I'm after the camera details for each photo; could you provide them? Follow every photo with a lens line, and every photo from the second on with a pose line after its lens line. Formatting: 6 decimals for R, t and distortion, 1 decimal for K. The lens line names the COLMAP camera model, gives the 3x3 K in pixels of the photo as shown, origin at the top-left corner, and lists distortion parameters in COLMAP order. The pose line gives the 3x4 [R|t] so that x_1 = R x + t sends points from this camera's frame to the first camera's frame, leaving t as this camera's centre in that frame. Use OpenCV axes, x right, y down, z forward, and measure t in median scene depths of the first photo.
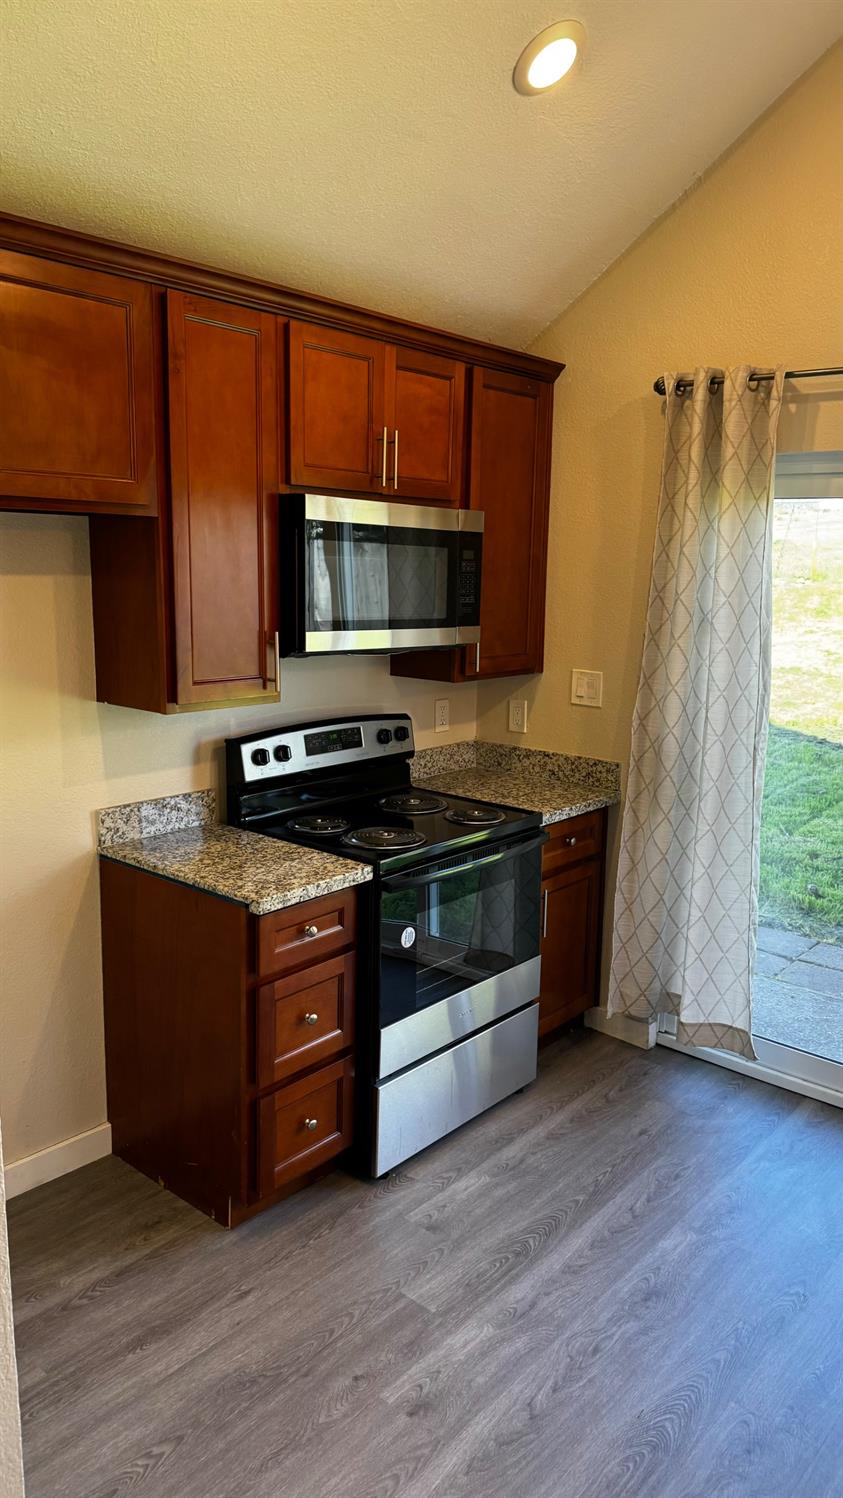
lens RADIAL K [[1037.4, 0, 432.9], [0, 1037.4, 753.1], [0, 0, 1]] dist [0.066716, -0.099899]
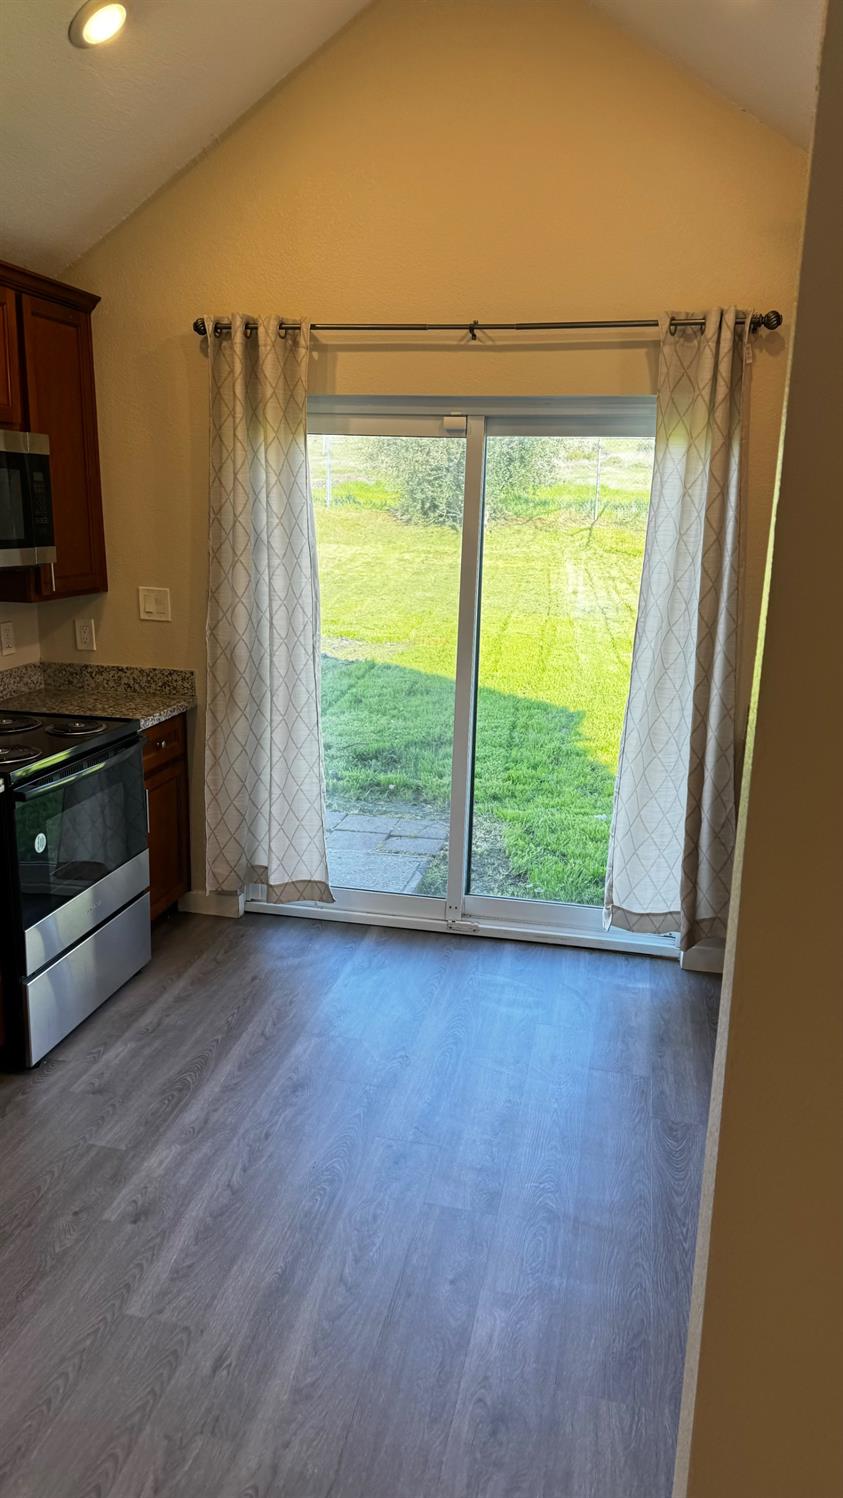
lens RADIAL K [[1001.1, 0, 423.5], [0, 1001.1, 757.6], [0, 0, 1]] dist [0.069097, -0.174148]
pose [[0.878867, -0.116228, 0.462692, -0.124819], [0.079657, 0.992005, 0.097886, 0.017745], [-0.470369, -0.049172, 0.881099, -0.078019]]
